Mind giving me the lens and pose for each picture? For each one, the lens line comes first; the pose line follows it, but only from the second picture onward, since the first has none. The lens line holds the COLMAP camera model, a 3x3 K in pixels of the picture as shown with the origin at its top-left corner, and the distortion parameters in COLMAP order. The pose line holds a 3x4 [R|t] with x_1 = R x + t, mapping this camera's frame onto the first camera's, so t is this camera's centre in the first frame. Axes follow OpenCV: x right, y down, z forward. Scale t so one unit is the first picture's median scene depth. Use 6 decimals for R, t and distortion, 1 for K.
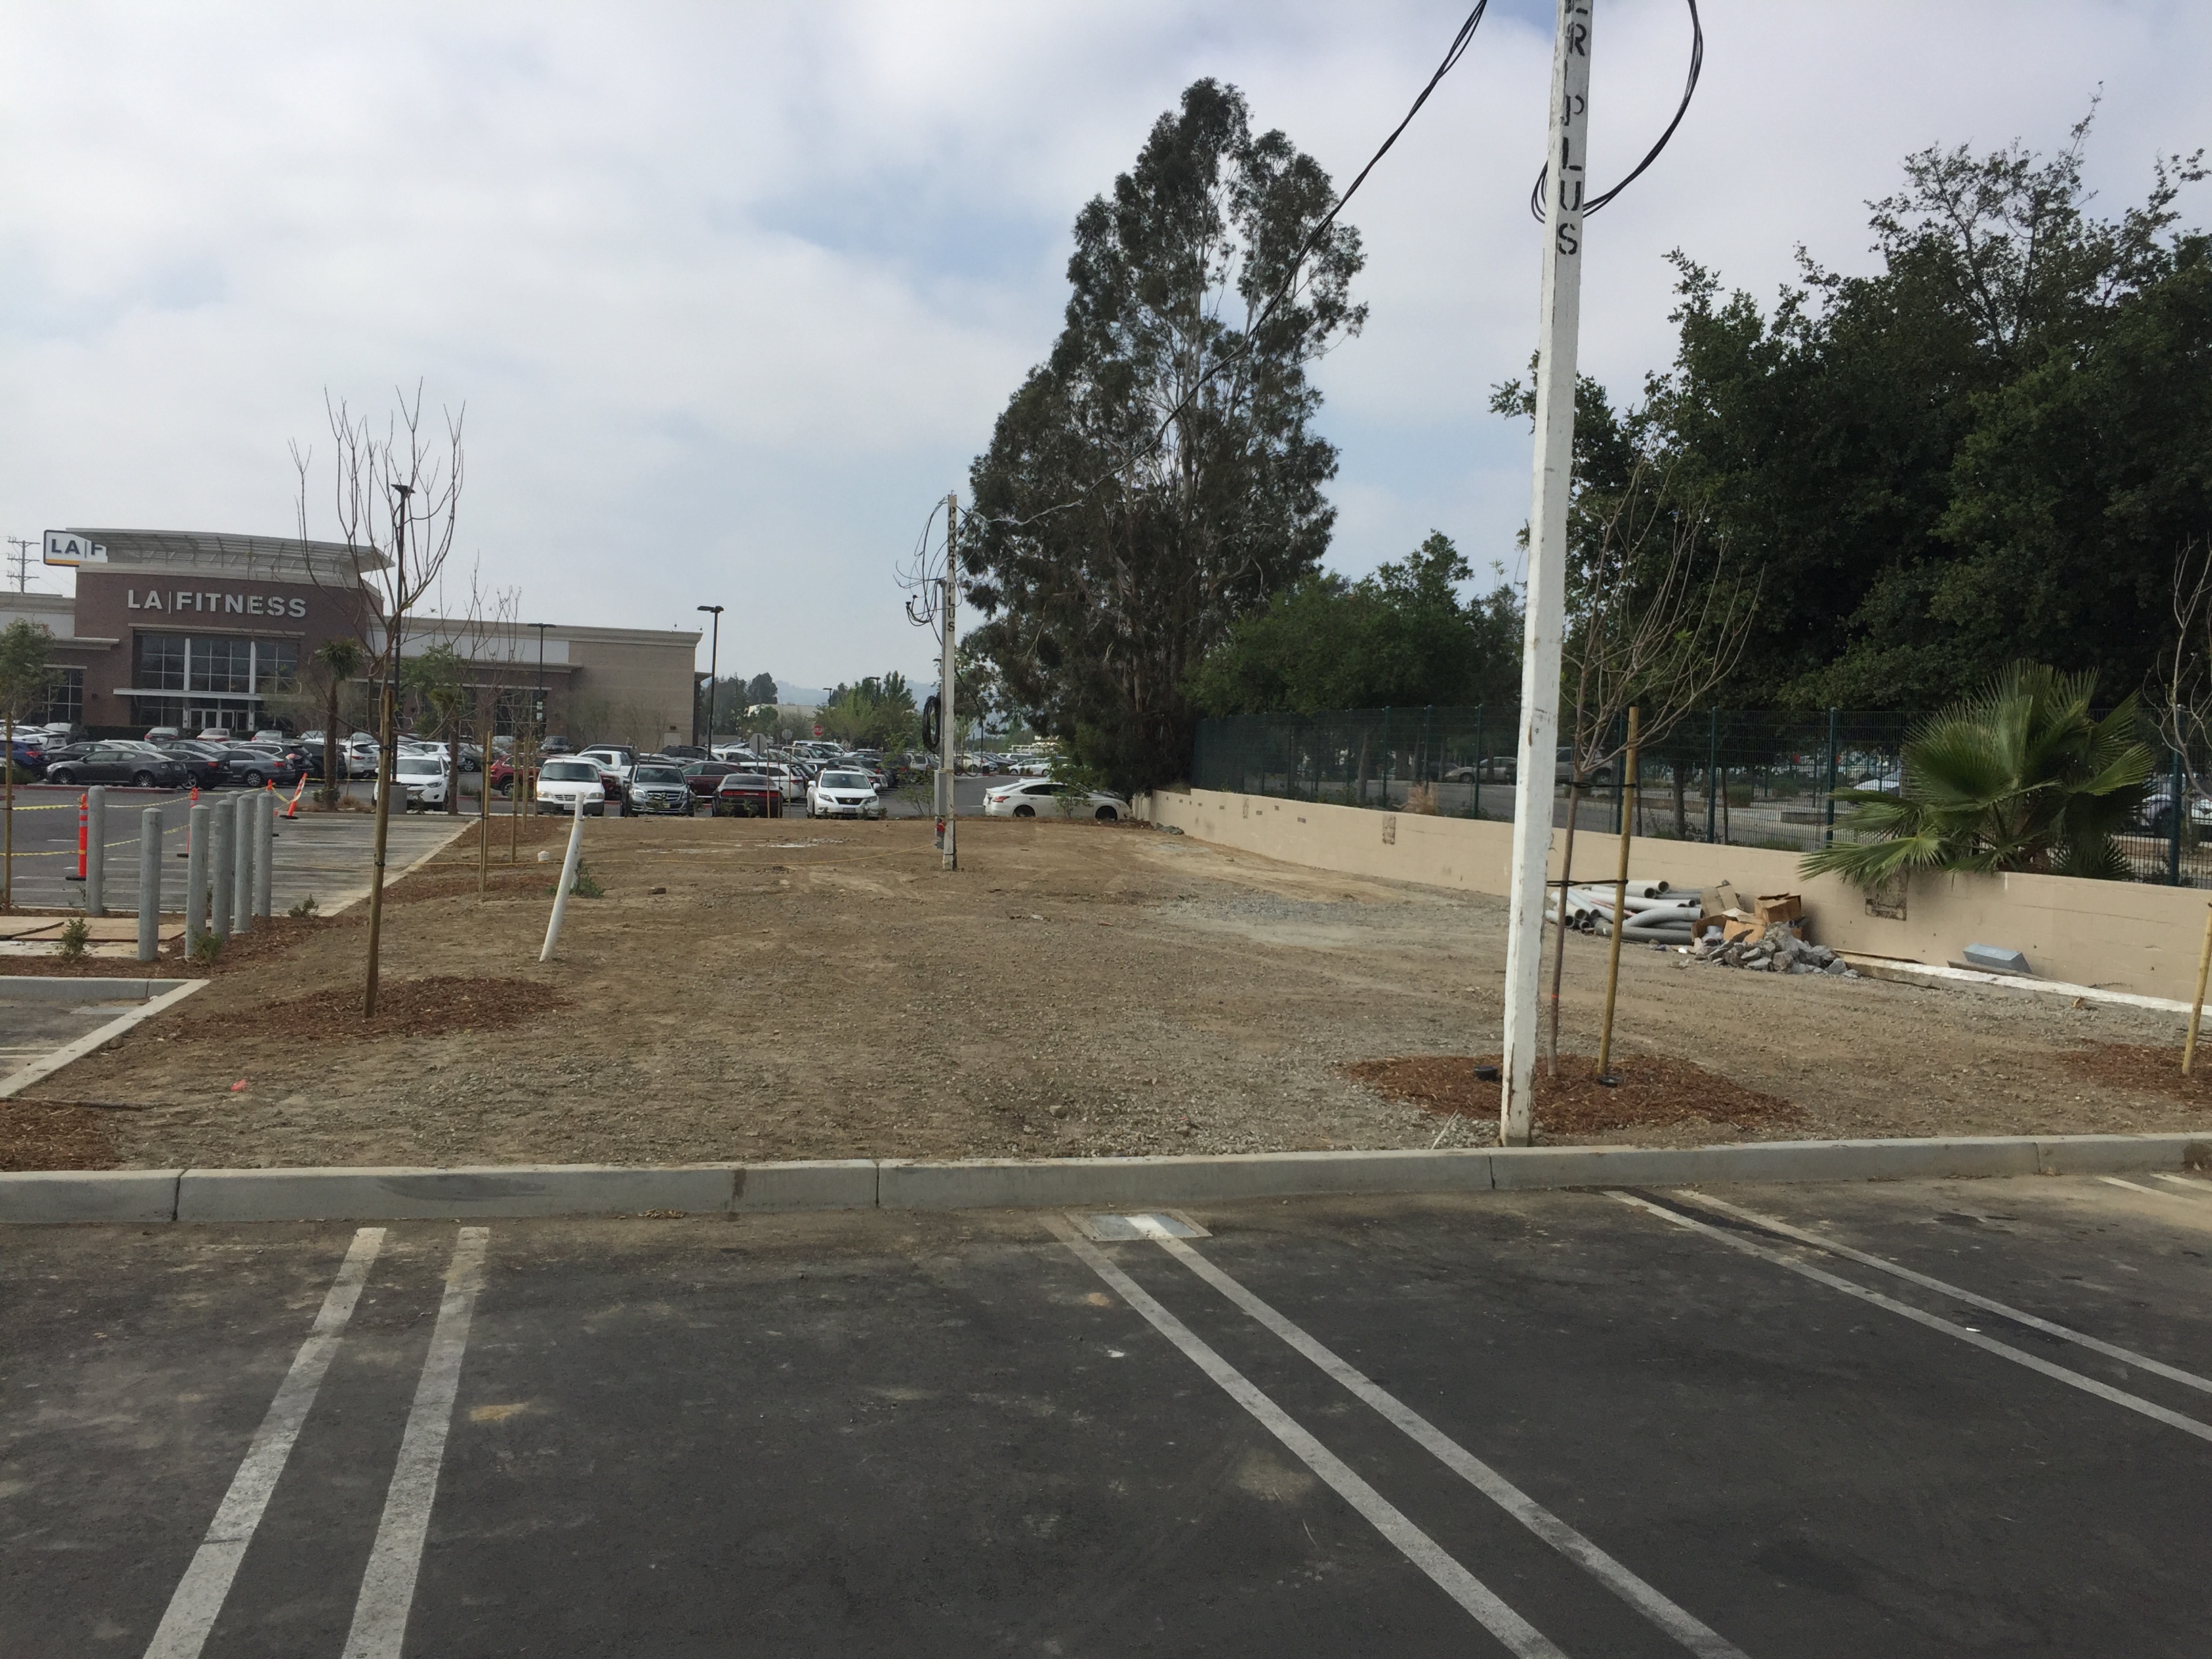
lens RADIAL K [[1851.7, 0, 1105.4], [0, 1851.7, 843.9], [0, 0, 1]] dist [0.024045, -0.039544]
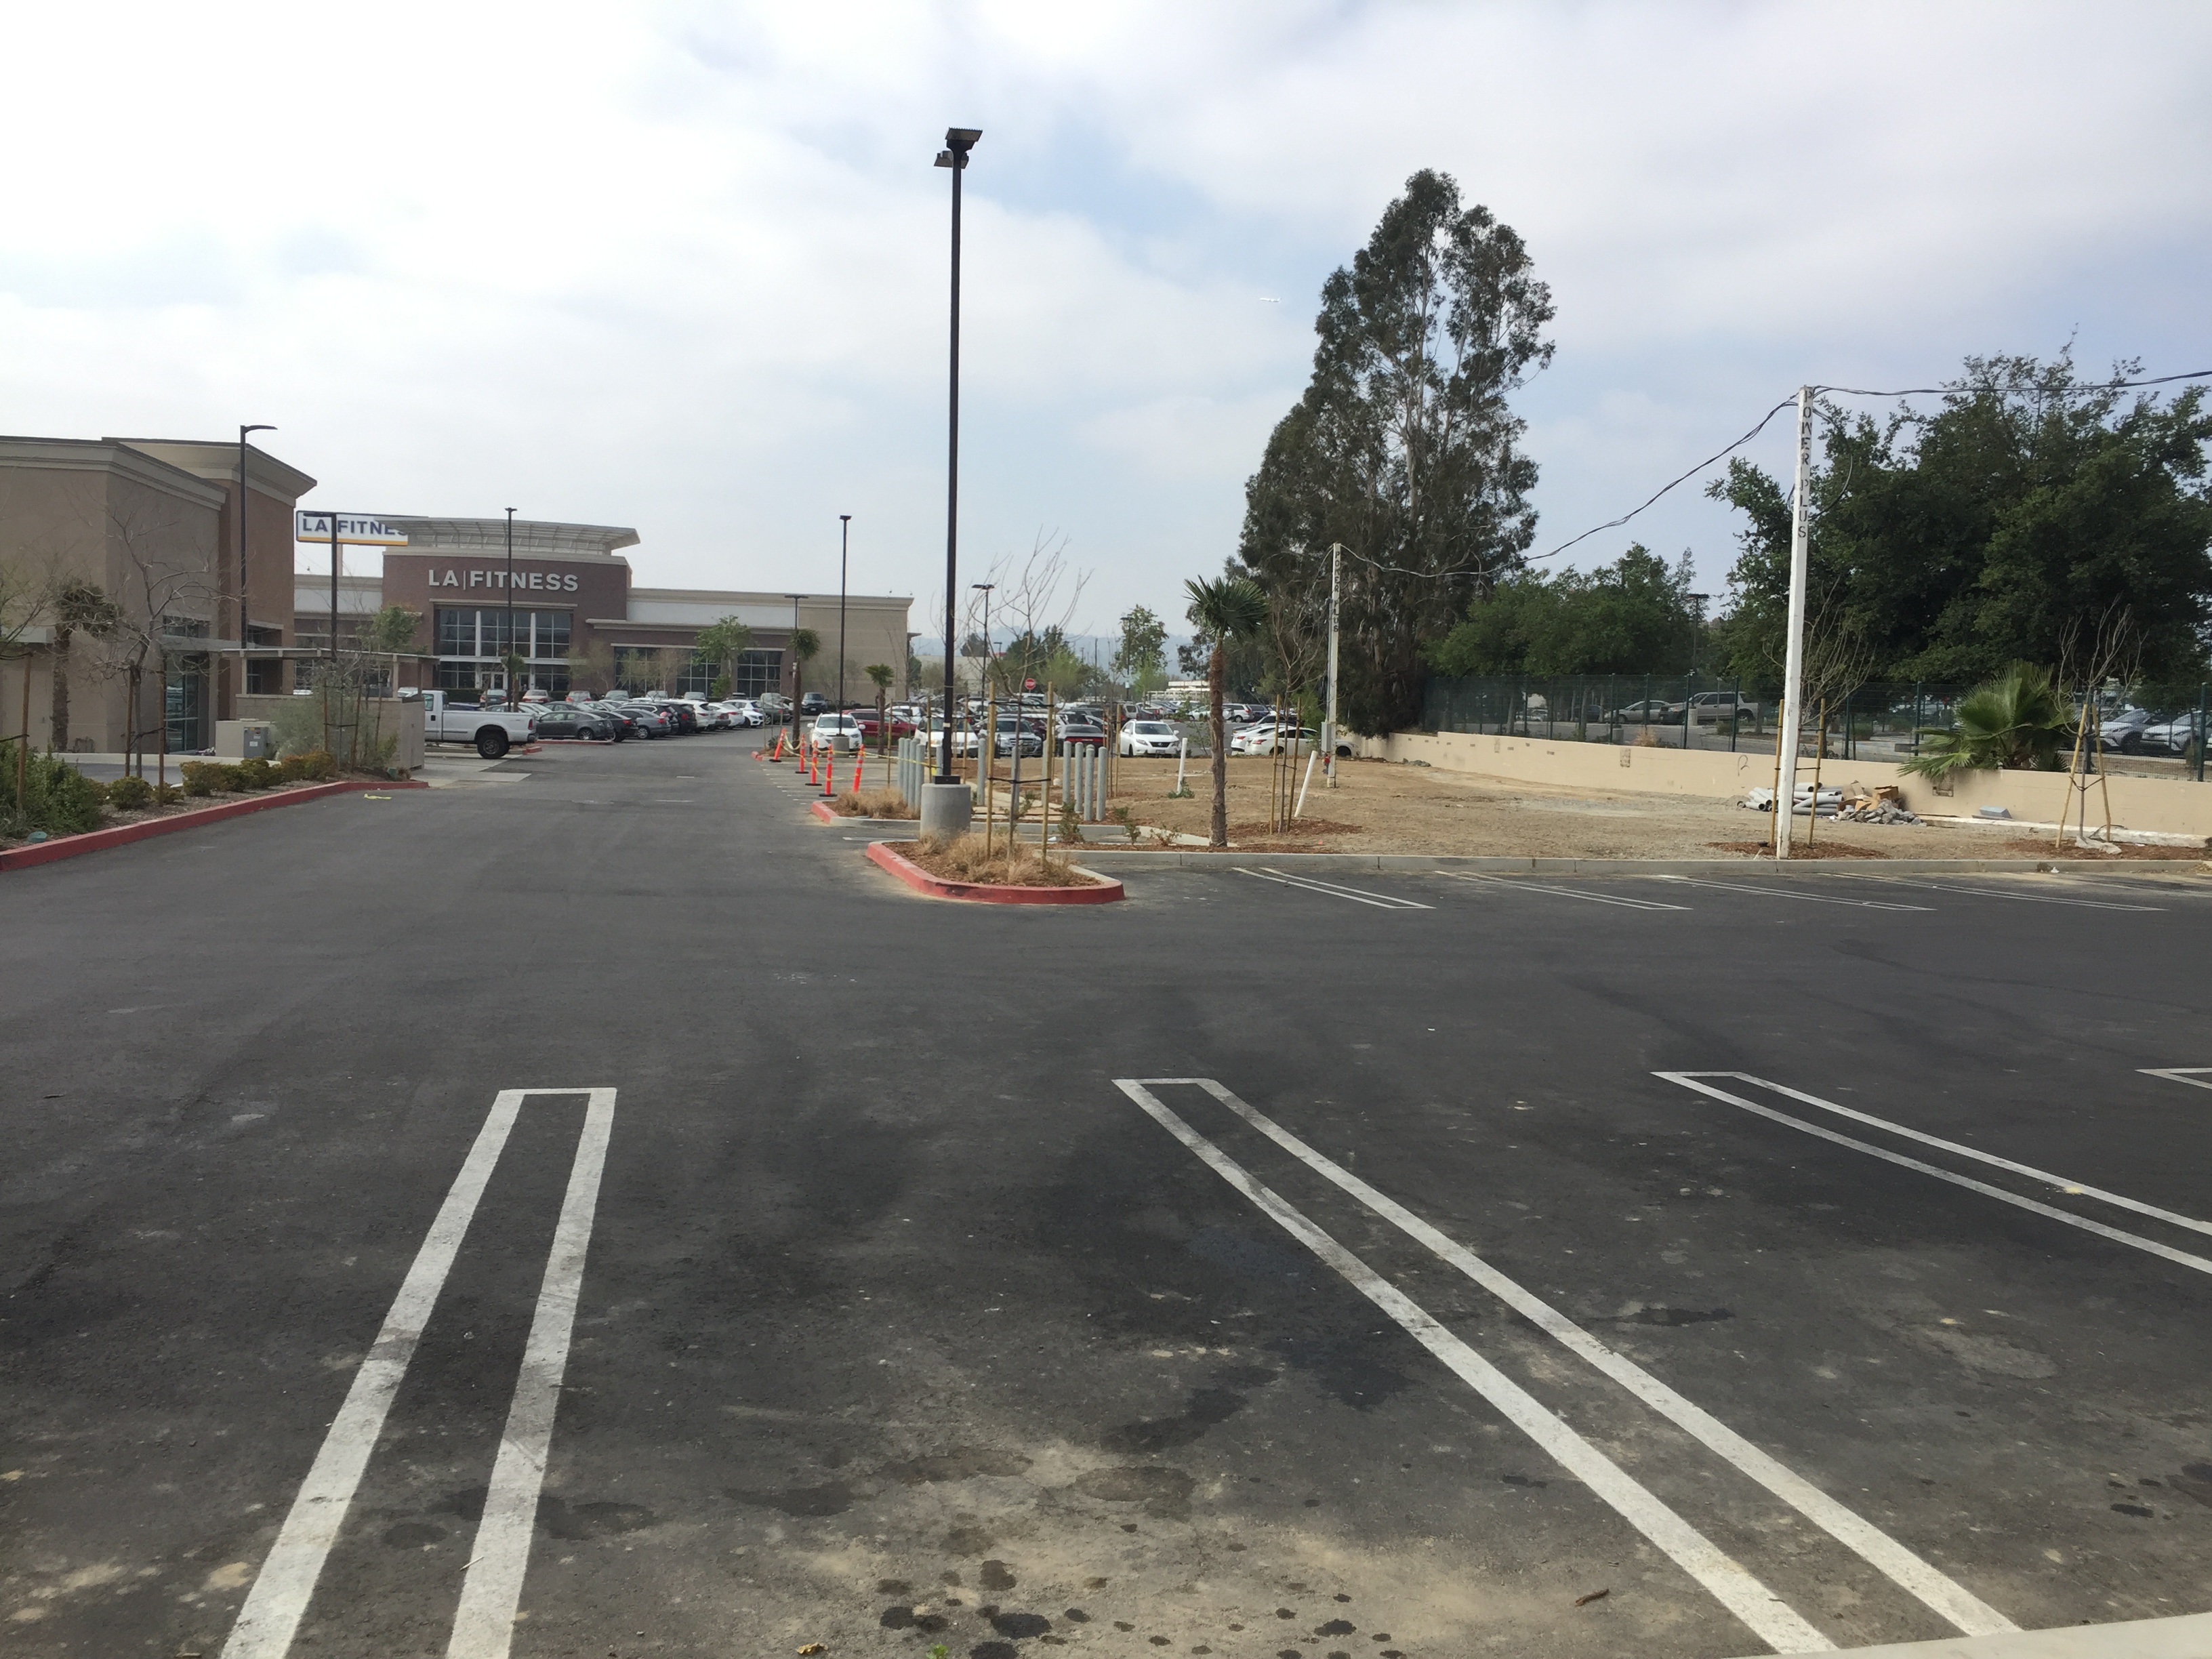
lens RADIAL K [[1851.7, 0, 1052.7], [0, 1851.7, 834.8], [0, 0, 1]] dist [0.024045, -0.039544]
pose [[0.996834, -0.007047, -0.079192, -0.112471], [0.009064, 0.999643, 0.025138, 0.007849], [0.078986, -0.025776, 0.996542, -0.321540]]
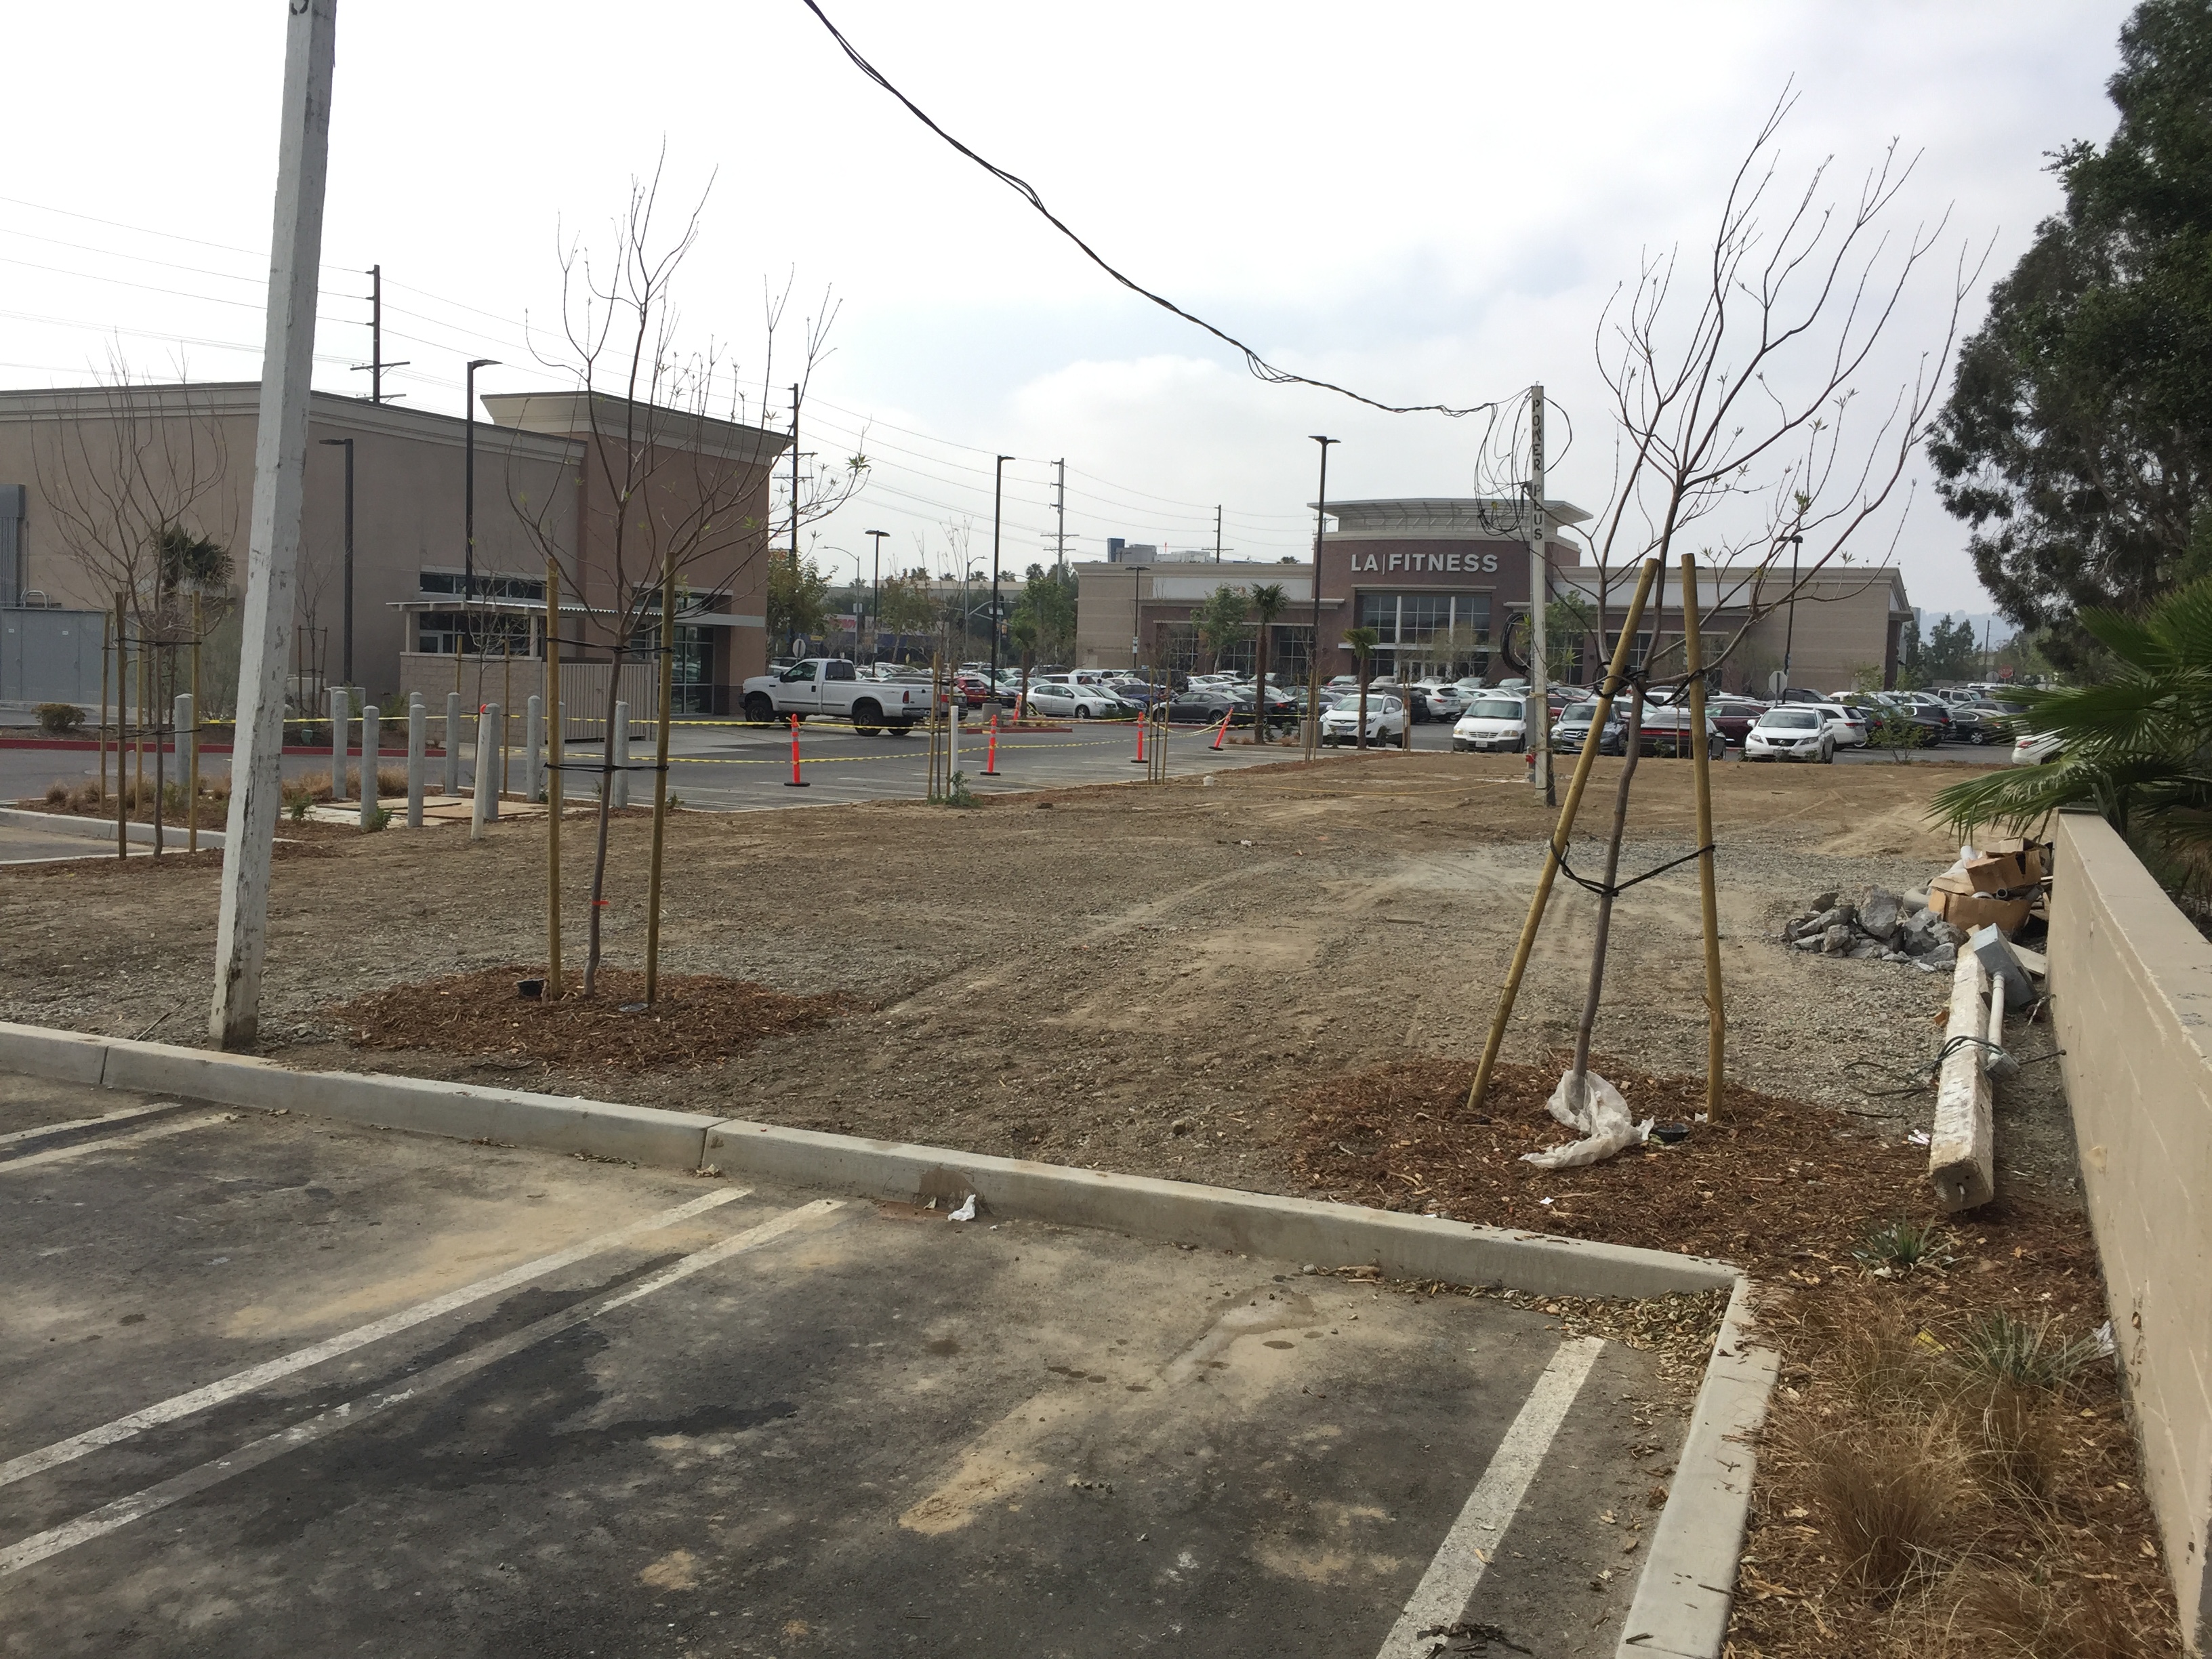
lens RADIAL K [[1851.7, 0, 1100.6], [0, 1851.7, 810.2], [0, 0, 1]] dist [0.024045, -0.039544]
pose [[0.770400, 0.036317, -0.636526, 0.183187], [-0.031654, 0.999324, 0.018704, 0.003421], [0.636775, 0.005739, 0.771028, 0.100821]]
